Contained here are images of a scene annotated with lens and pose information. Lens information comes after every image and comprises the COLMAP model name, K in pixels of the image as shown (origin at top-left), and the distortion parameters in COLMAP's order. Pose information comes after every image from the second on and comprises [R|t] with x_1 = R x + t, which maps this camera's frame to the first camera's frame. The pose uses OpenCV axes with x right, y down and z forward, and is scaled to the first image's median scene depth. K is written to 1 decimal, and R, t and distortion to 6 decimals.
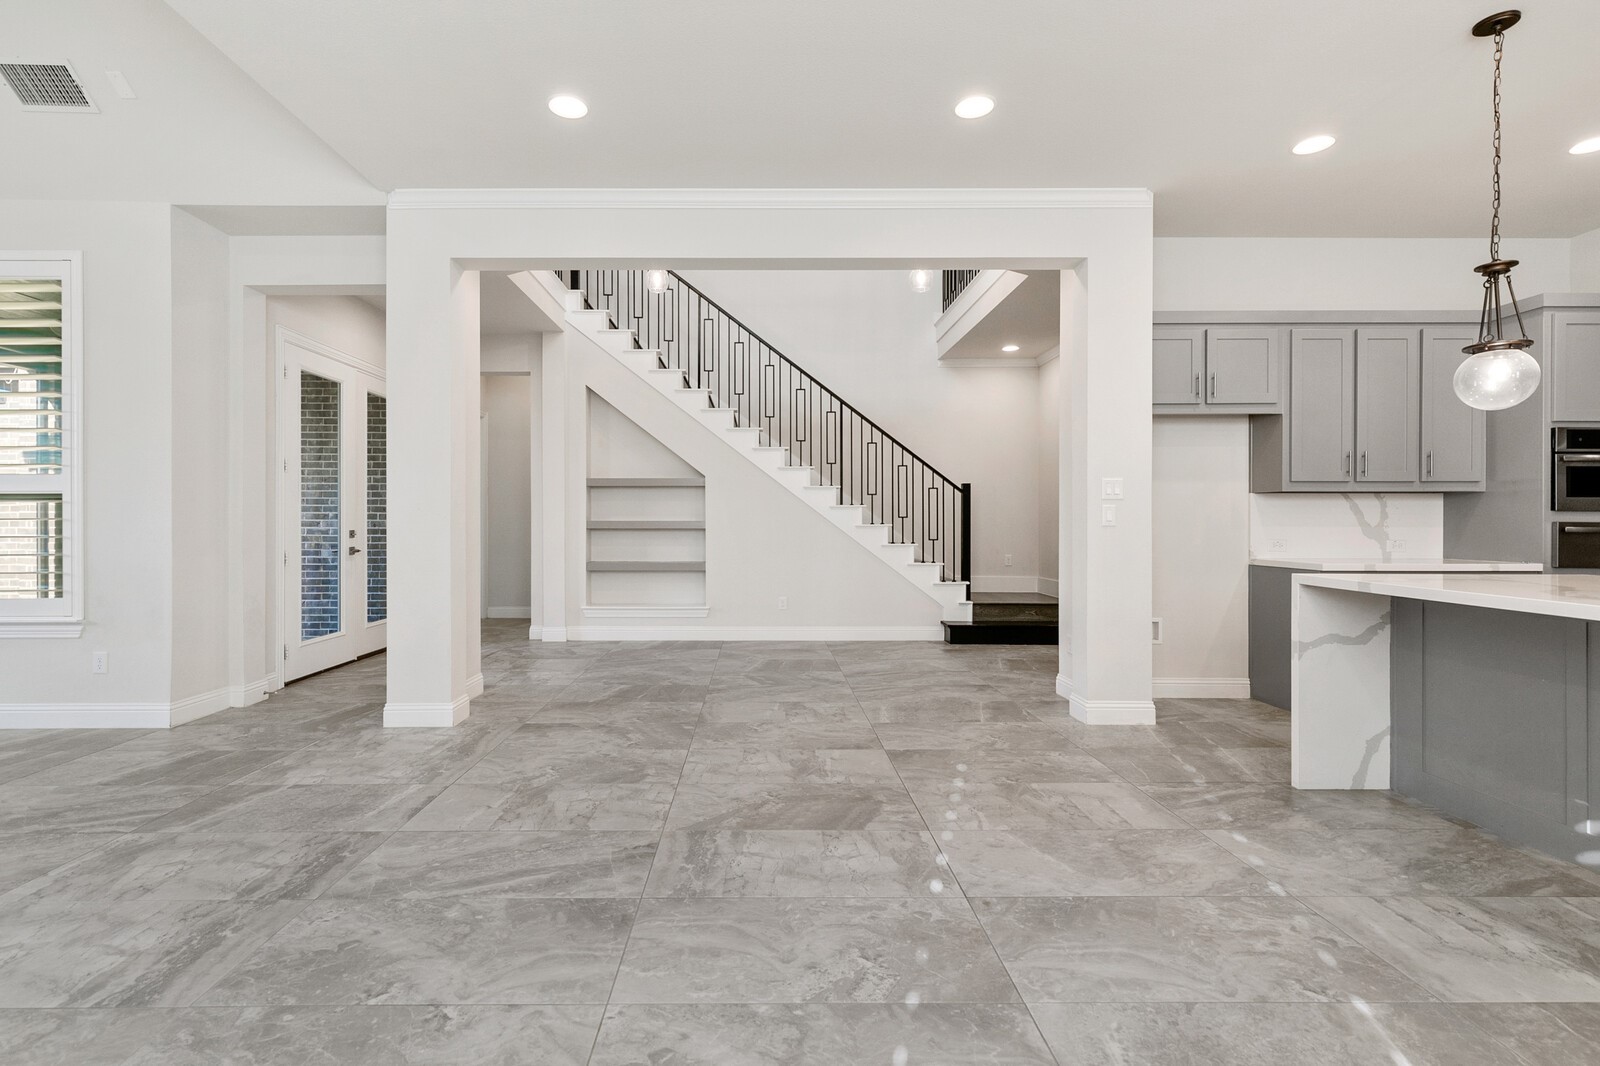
lens RADIAL K [[718.5, 0, 762.0], [0, 718.5, 516.8], [0, 0, 1]] dist [0.008896, -0.001049]
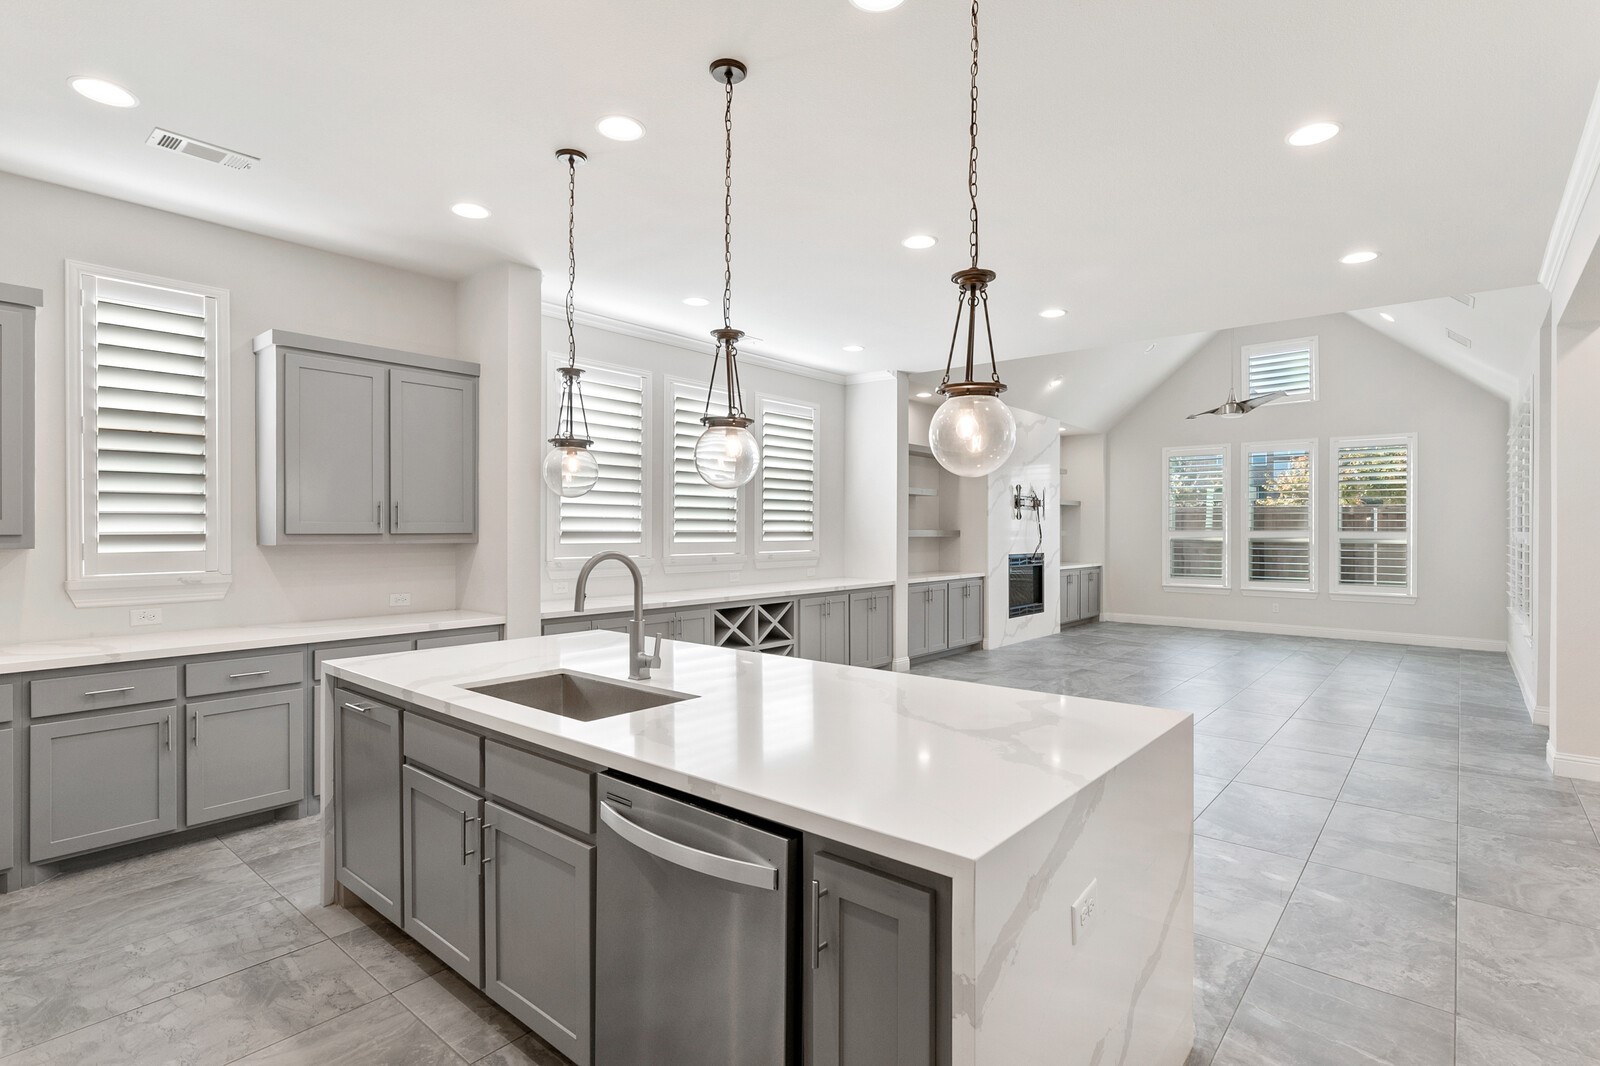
lens RADIAL K [[772.5, 0, 807.2], [0, 772.5, 531.5], [0, 0, 1]] dist [0.000174, -0.000841]
pose [[-0.644056, 0.000850, -0.764978, 1.781090], [0.004598, 0.999986, -0.002760, -0.098496], [0.764965, -0.005295, -0.644050, 1.427992]]
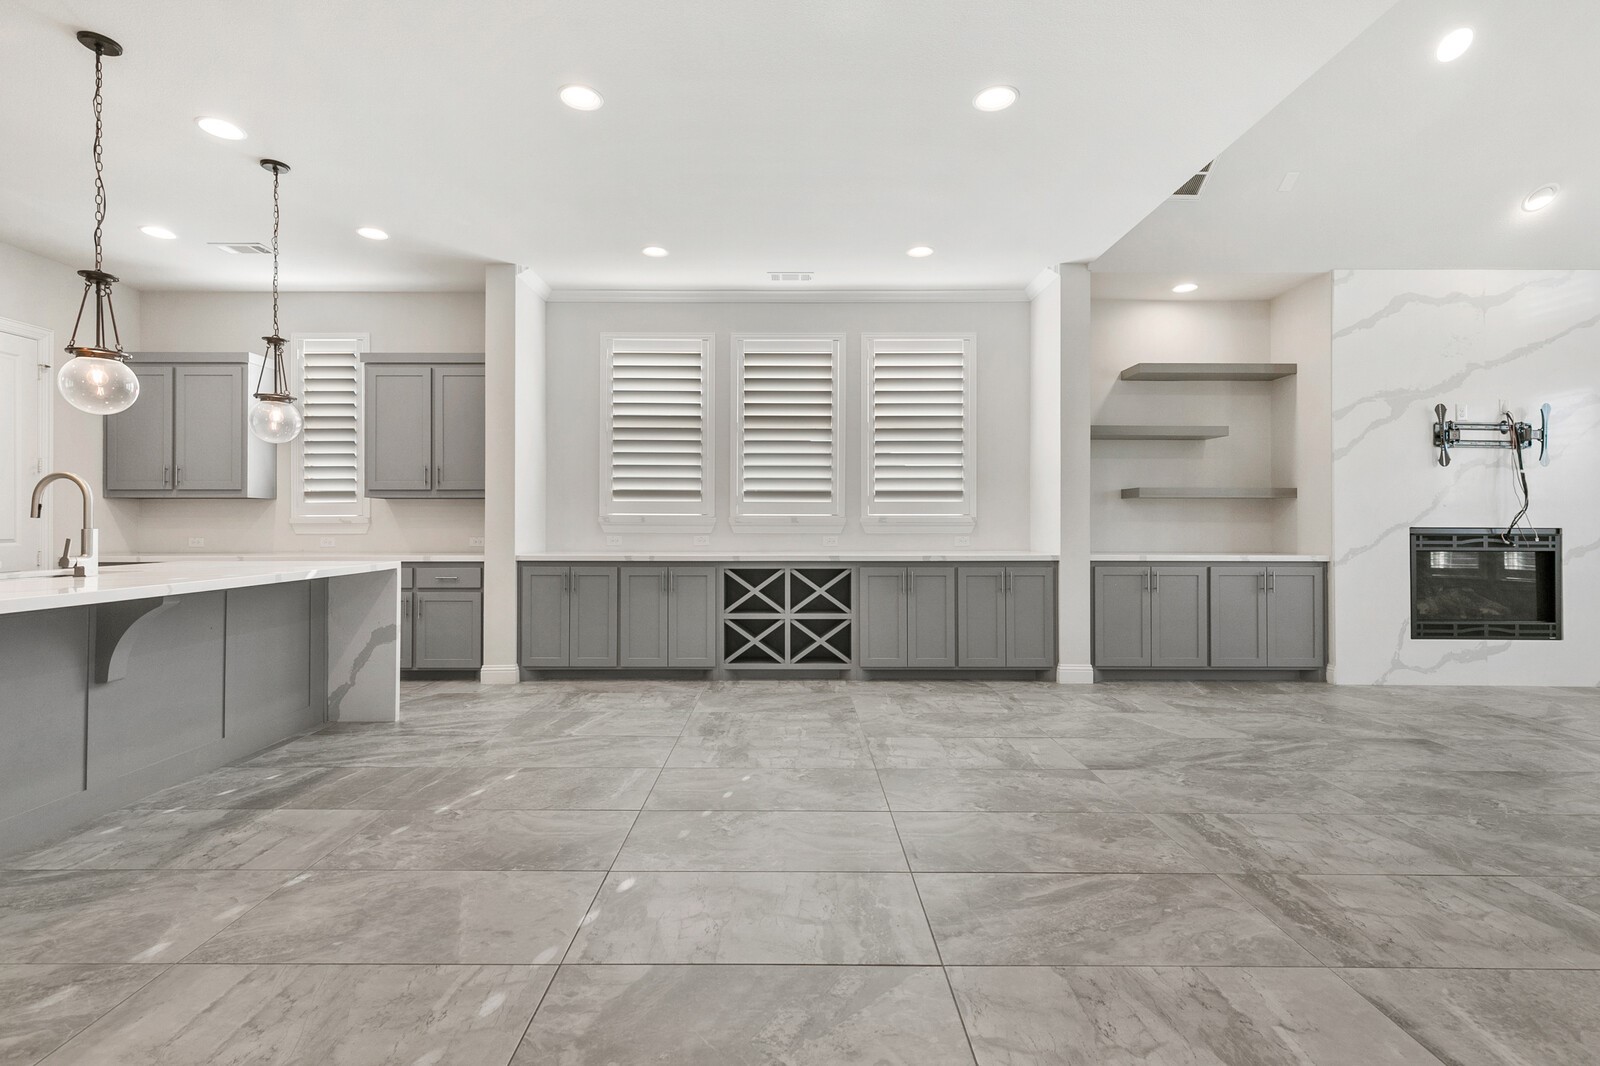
lens RADIAL K [[718.5, 0, 797.3], [0, 718.5, 519.1], [0, 0, 1]] dist [0.008896, -0.001049]
pose [[-0.999975, -0.000330, -0.007008, 0.008494], [-0.000223, 0.999885, -0.015161, 0.016131], [0.007012, -0.015159, -0.999861, 1.772393]]
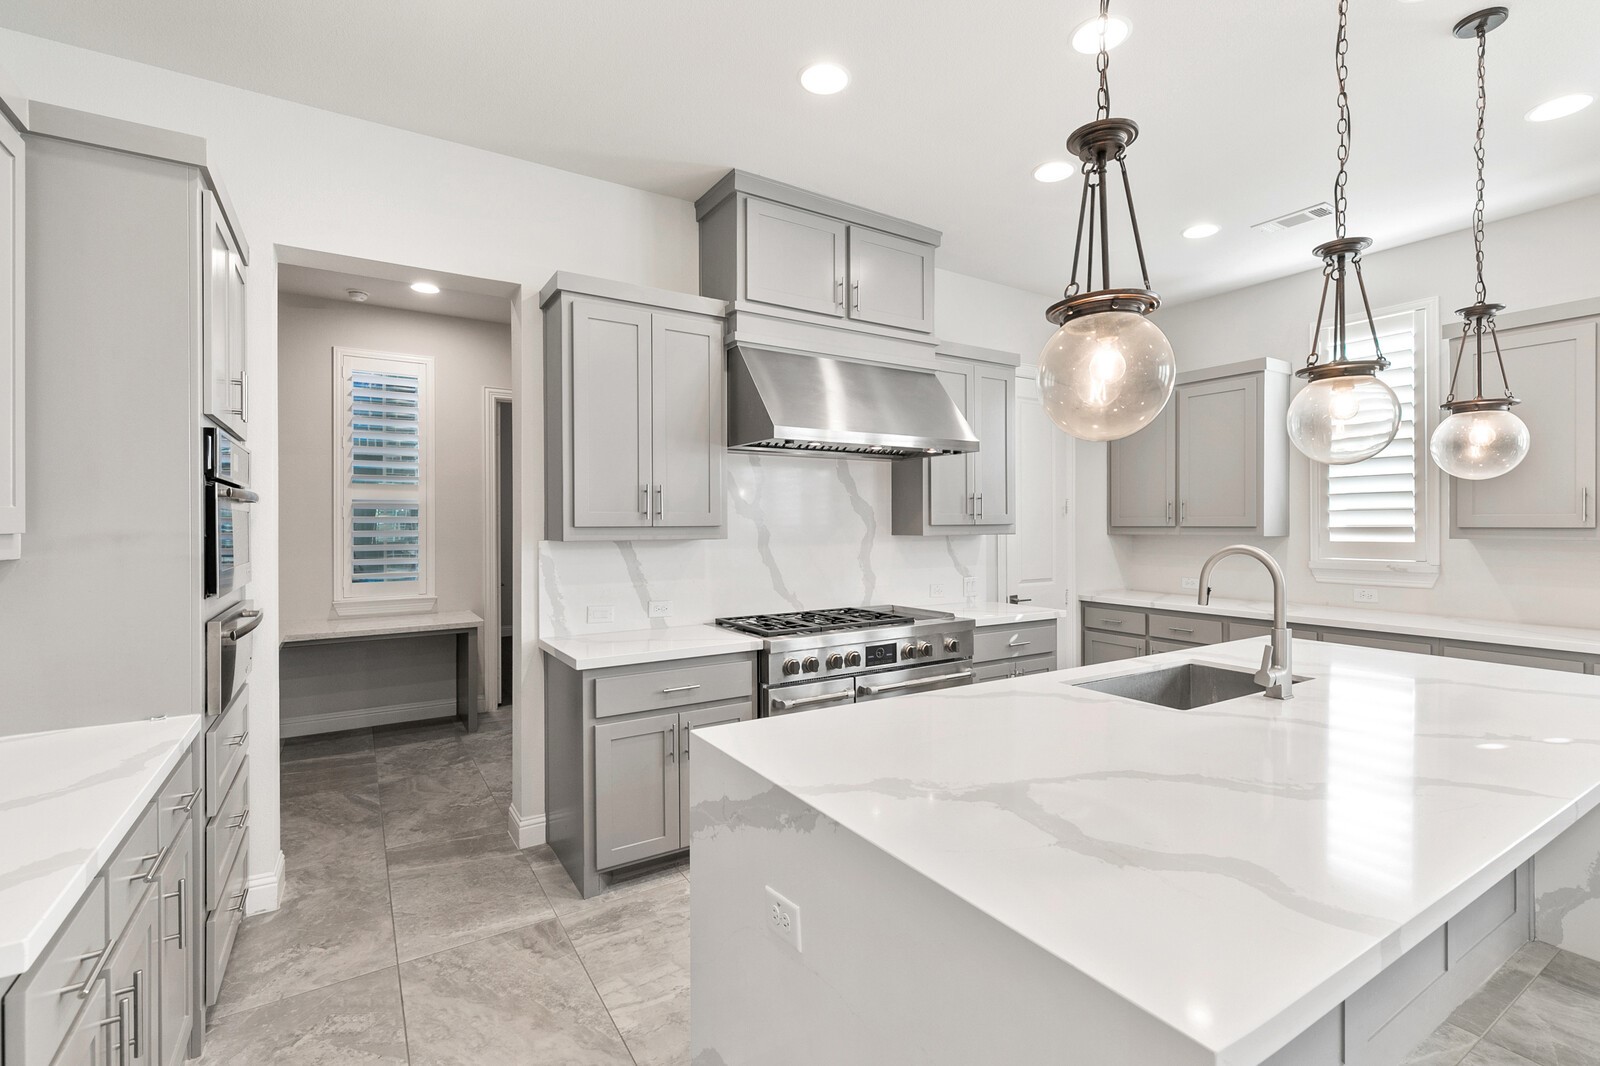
lens RADIAL K [[718.5, 0, 813.2], [0, 718.5, 517.0], [0, 0, 1]] dist [0.008896, -0.001049]
pose [[-0.543523, 0.008732, 0.839349, 0.759169], [-0.004285, 0.999904, -0.013178, -0.099322], [-0.839383, -0.010759, -0.543433, 1.474493]]
